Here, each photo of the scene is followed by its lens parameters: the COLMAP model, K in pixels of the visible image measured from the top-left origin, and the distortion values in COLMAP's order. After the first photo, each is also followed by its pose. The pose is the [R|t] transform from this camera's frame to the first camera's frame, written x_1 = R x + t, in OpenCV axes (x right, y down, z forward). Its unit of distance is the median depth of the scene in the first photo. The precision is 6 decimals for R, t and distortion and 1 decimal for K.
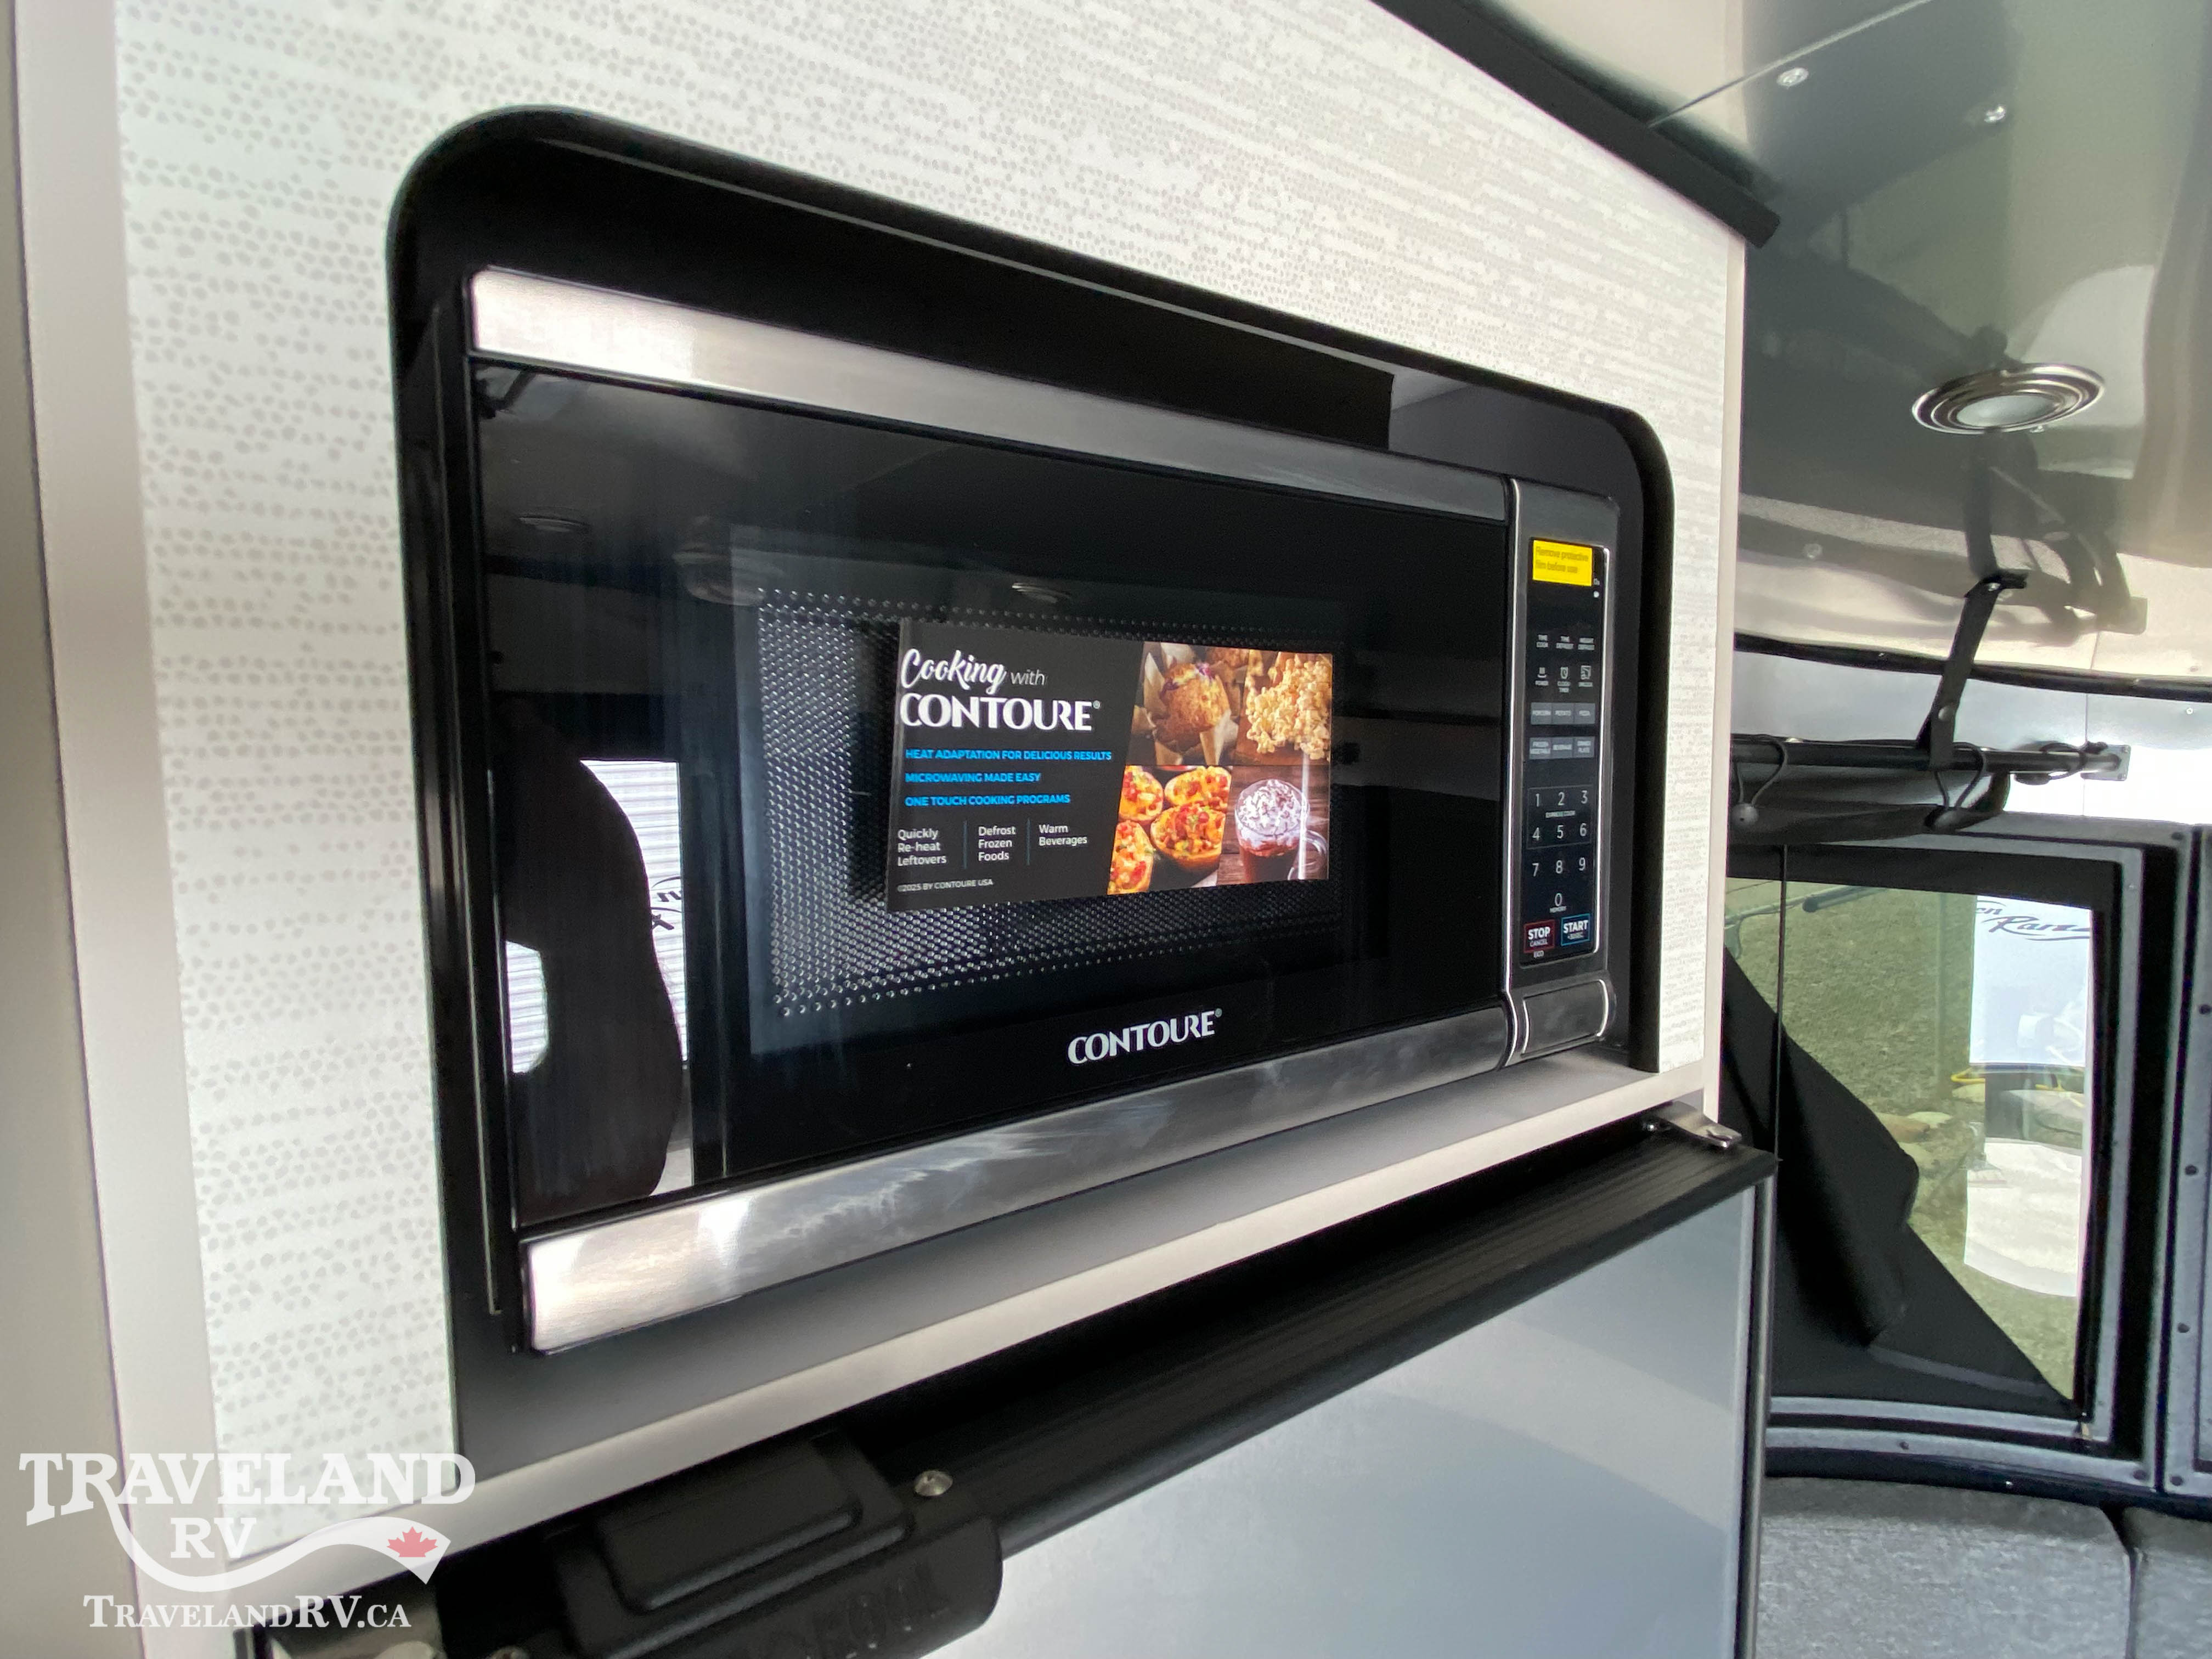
lens RADIAL K [[1080.0, 0, 1058.8], [0, 1080.0, 834.2], [0, 0, 1]] dist [0.058239, -0.043496]
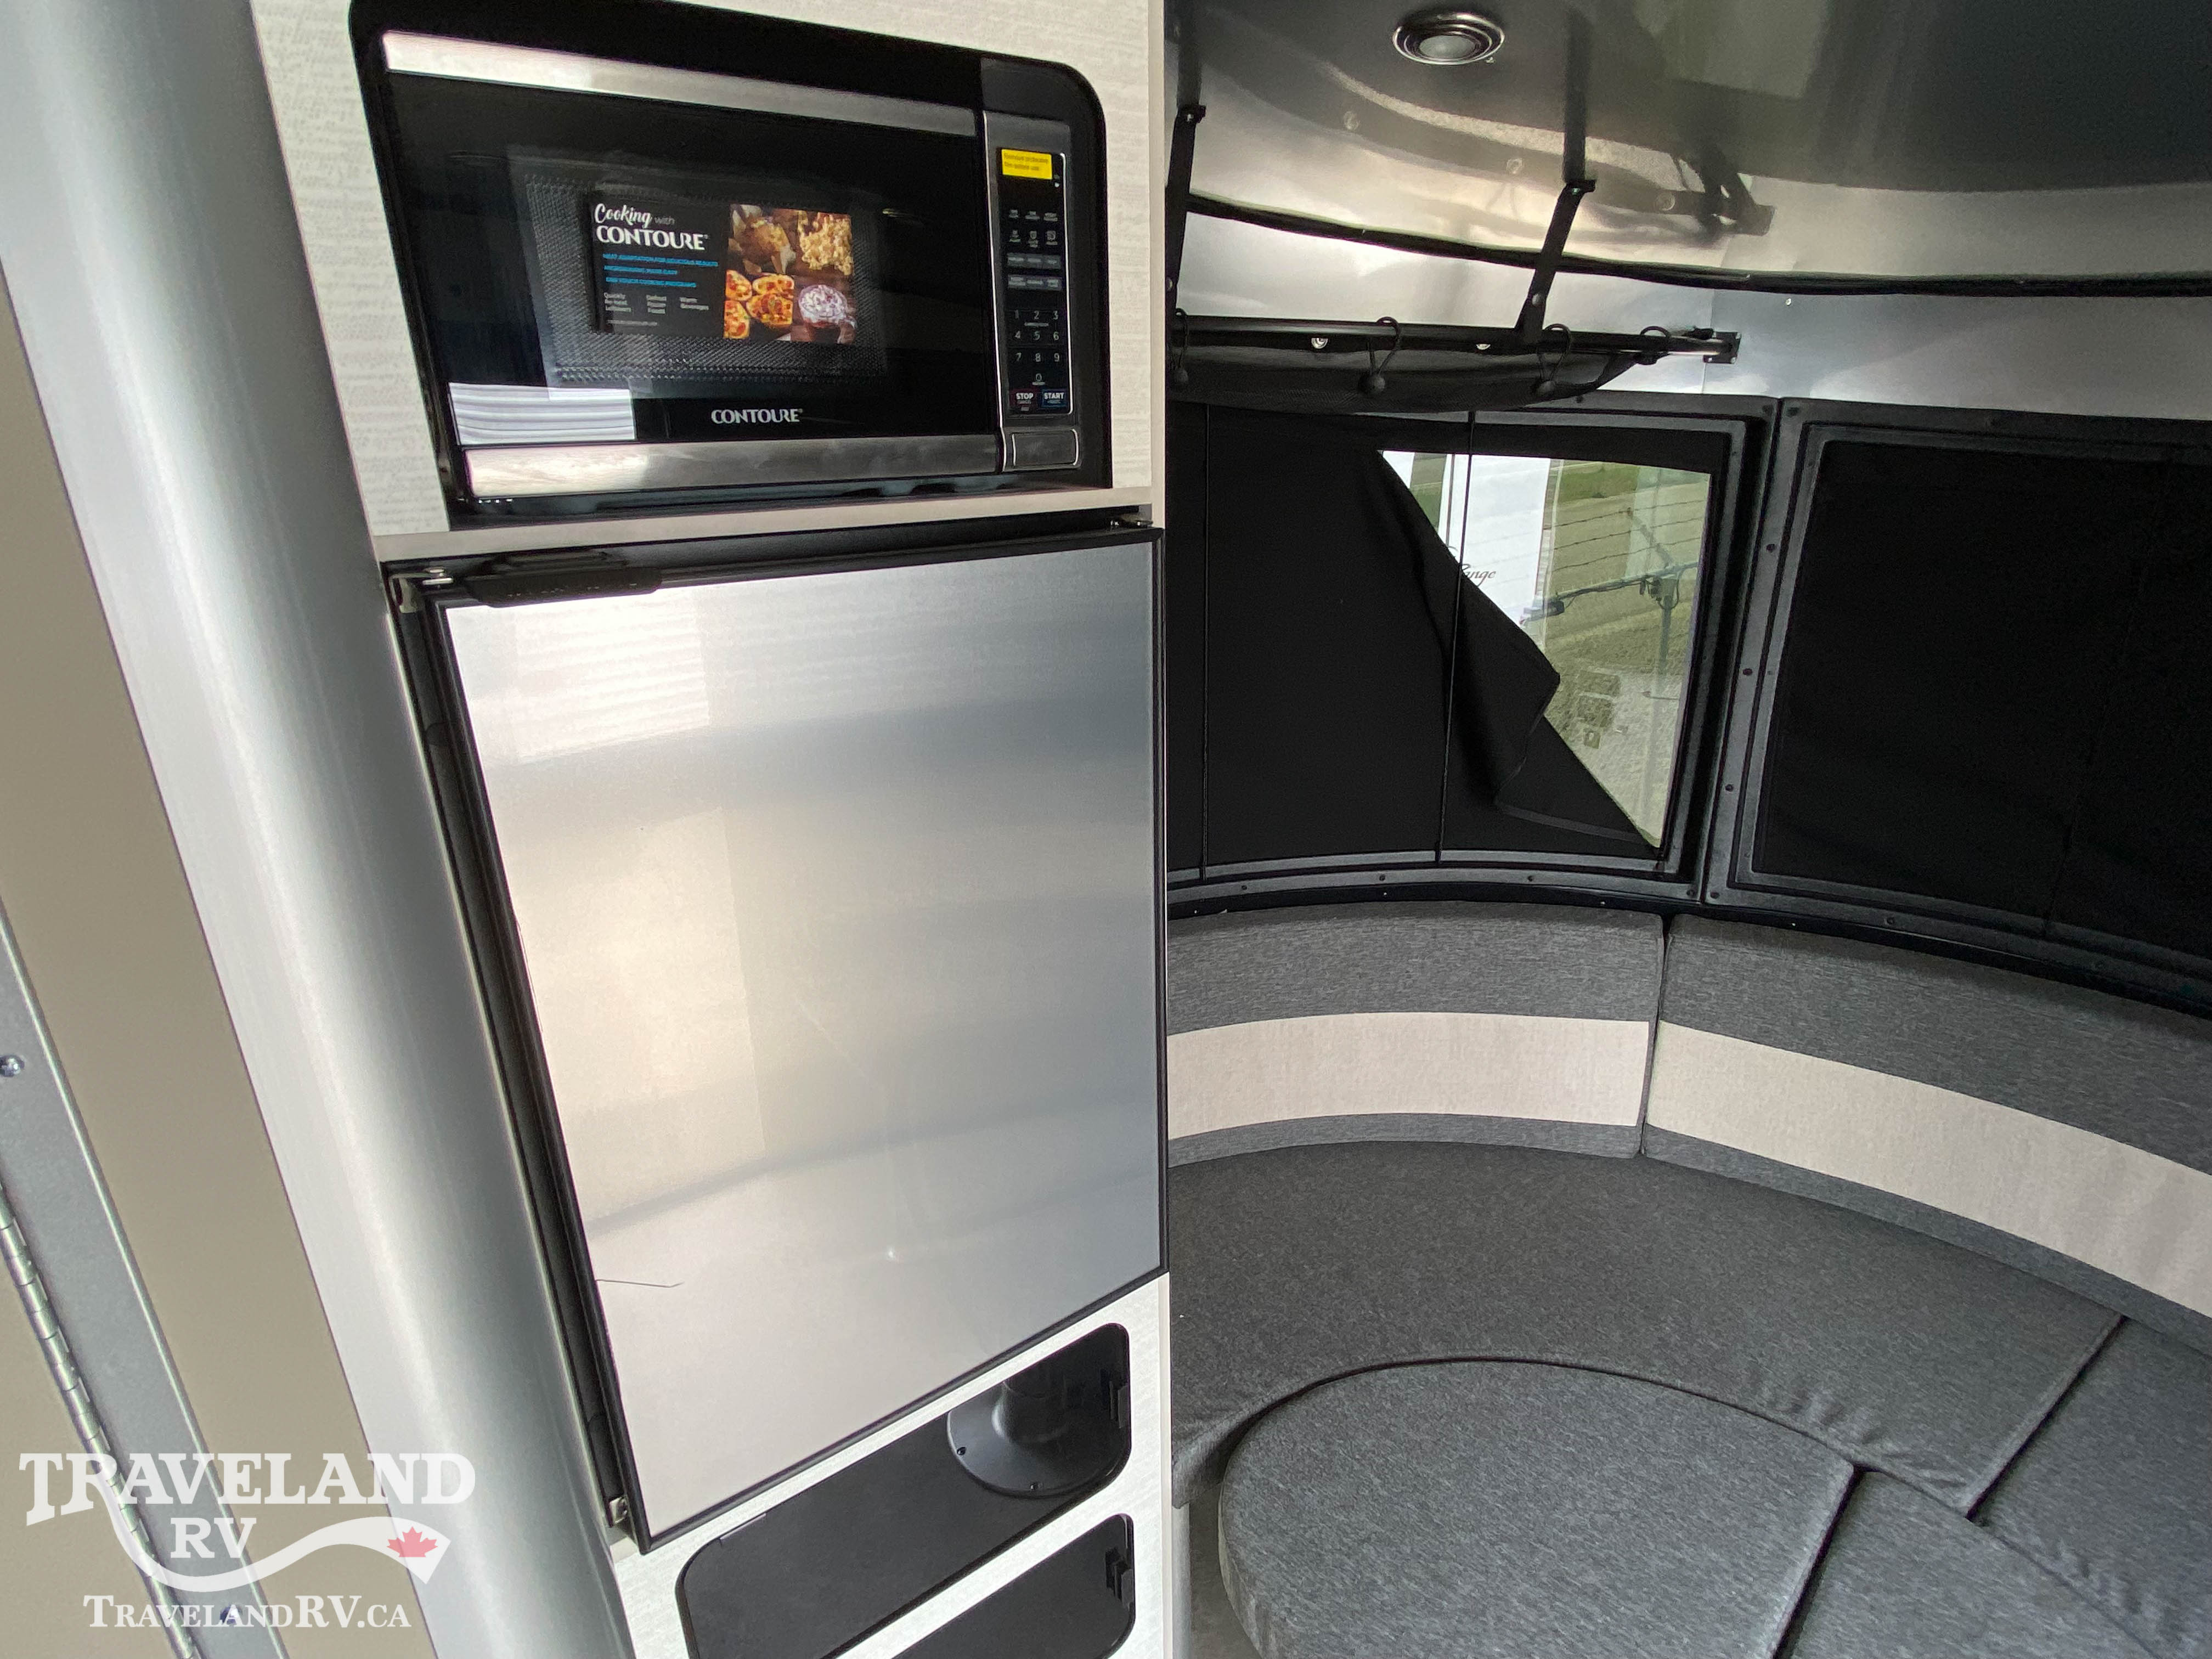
lens RADIAL K [[1140.3, 0, 1102.4], [0, 1140.3, 840.2], [0, 0, 1]] dist [0.066580, -0.080771]
pose [[0.999867, -0.012814, 0.010137, 0.683050], [0.009655, 0.963892, 0.266119, 0.373058], [-0.013181, -0.265985, 0.963887, -1.313407]]
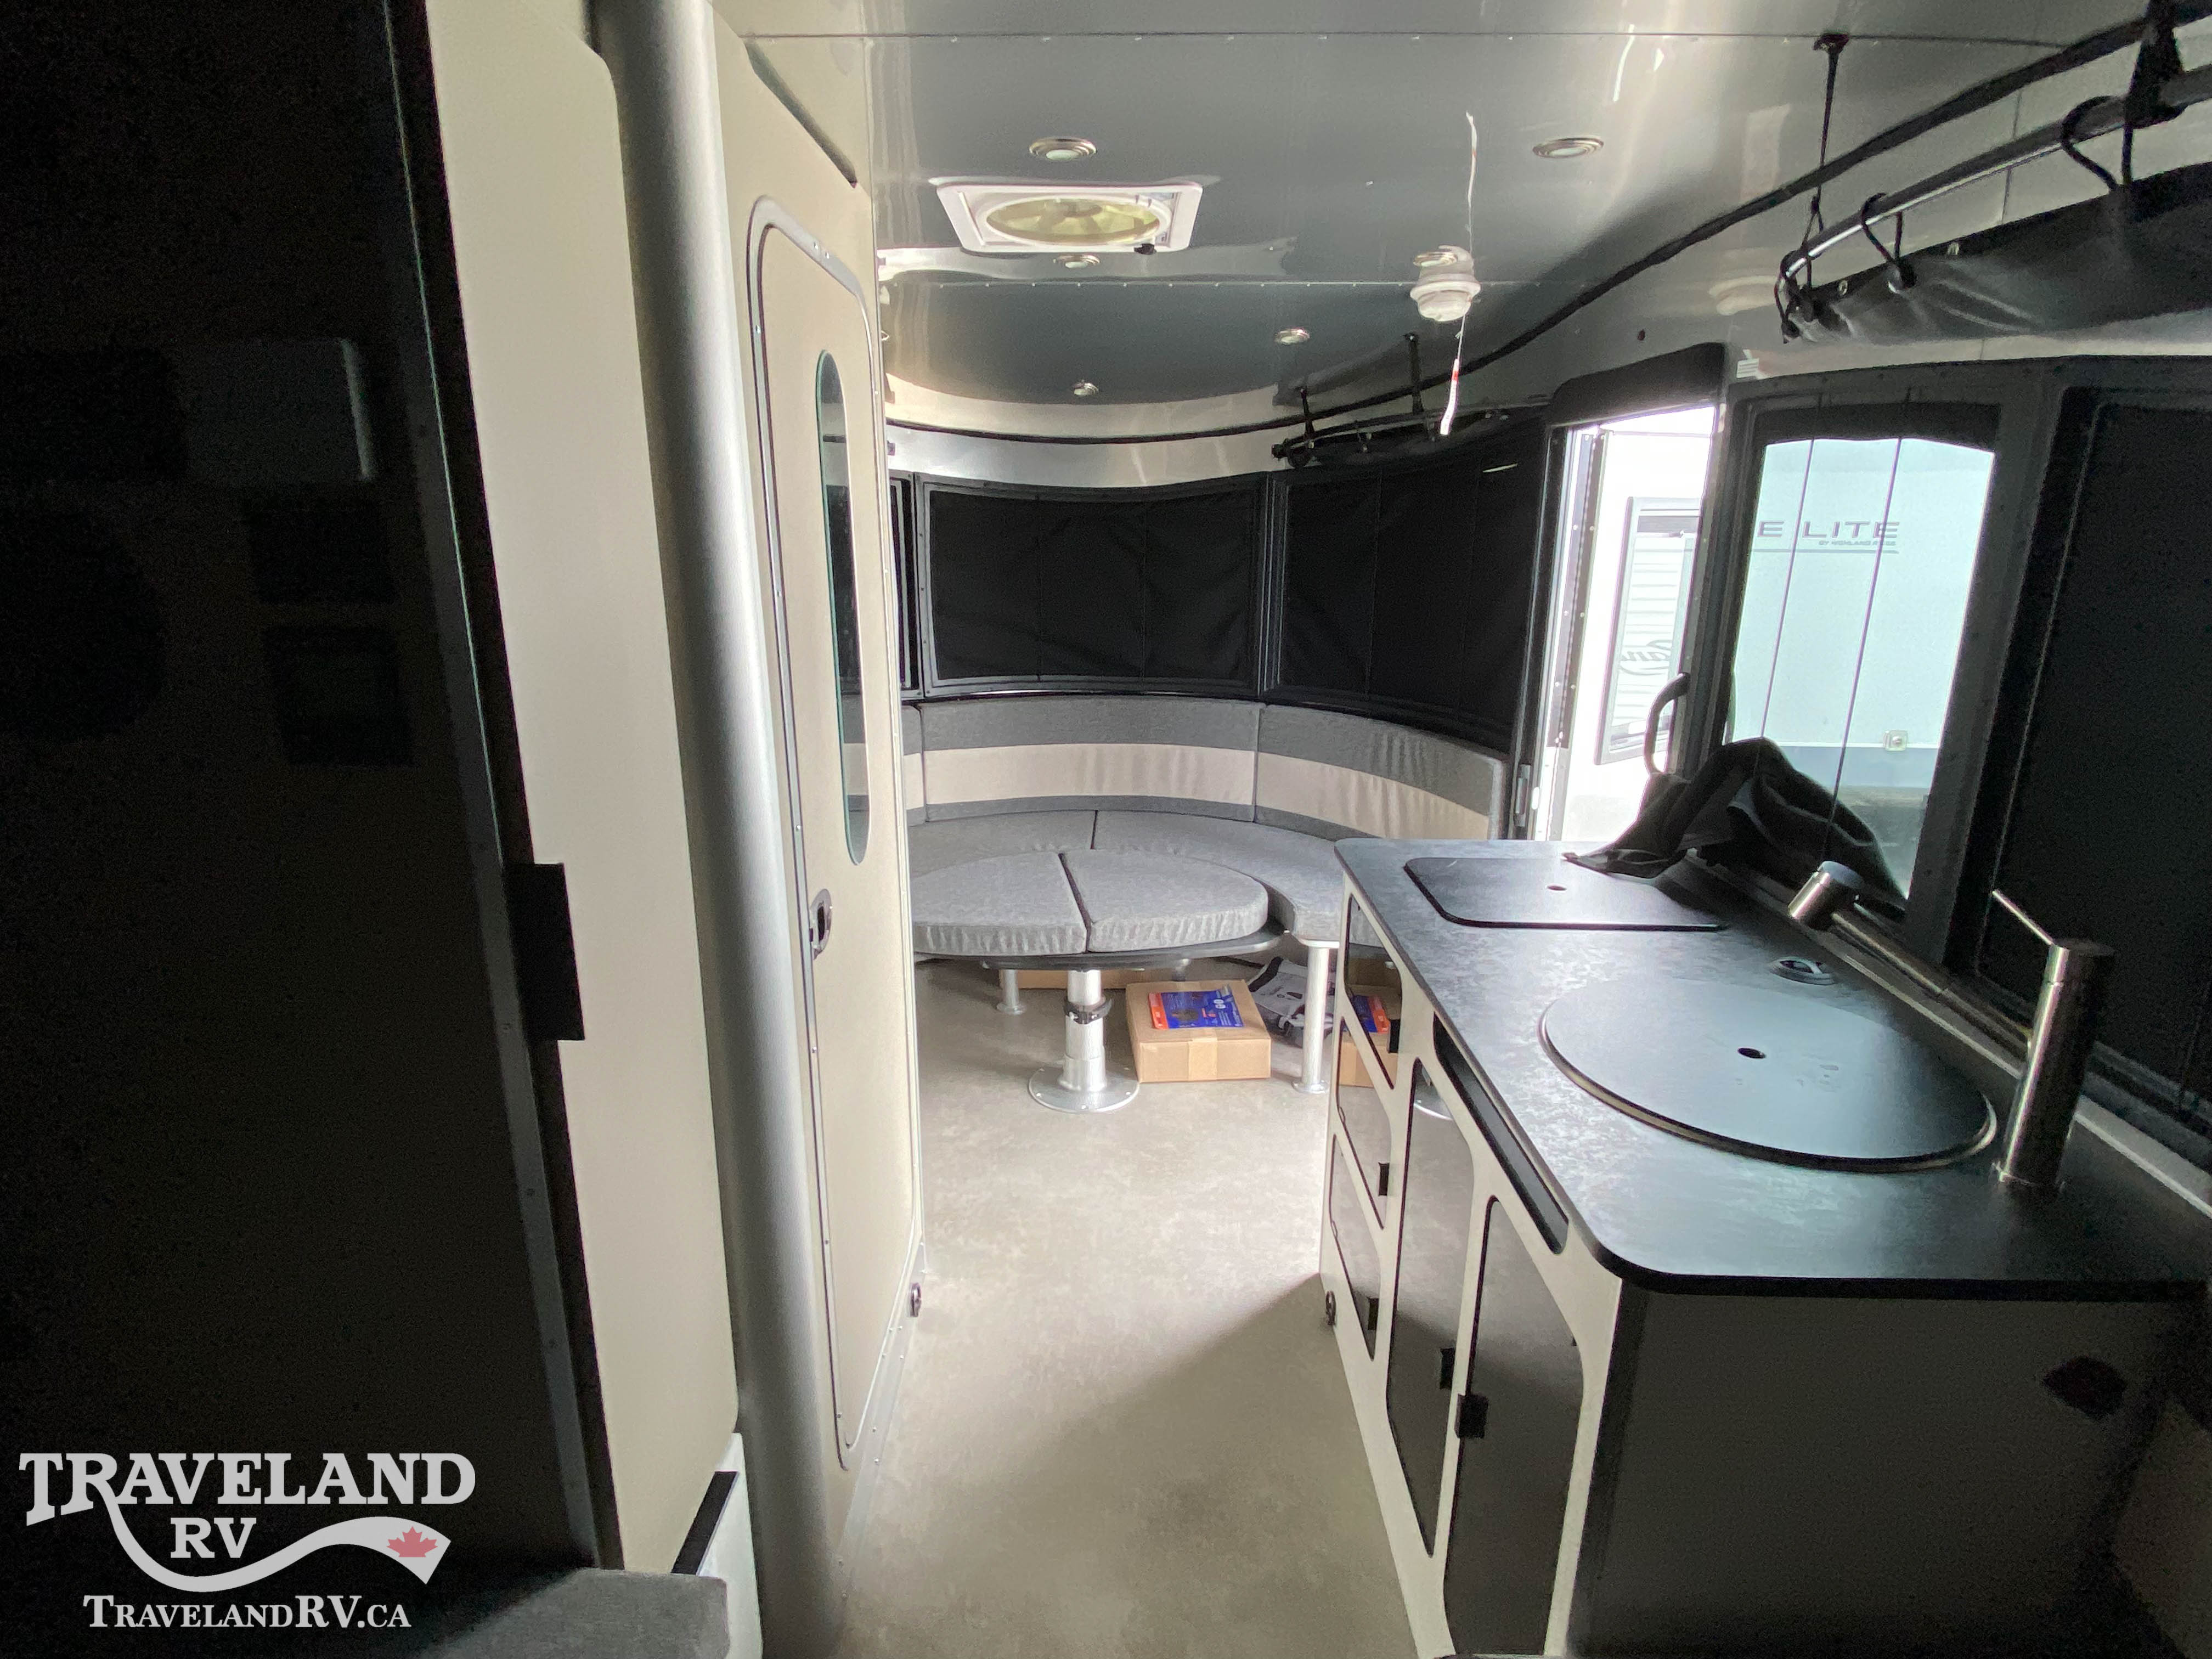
lens RADIAL K [[1140.3, 0, 1102.4], [0, 1140.3, 840.2], [0, 0, 1]] dist [0.066580, -0.080771]
pose [[0.590697, -0.196116, 0.782698, -4.124689], [0.048607, 0.976901, 0.208093, 1.082791], [-0.805428, -0.084875, 0.586585, -4.271456]]
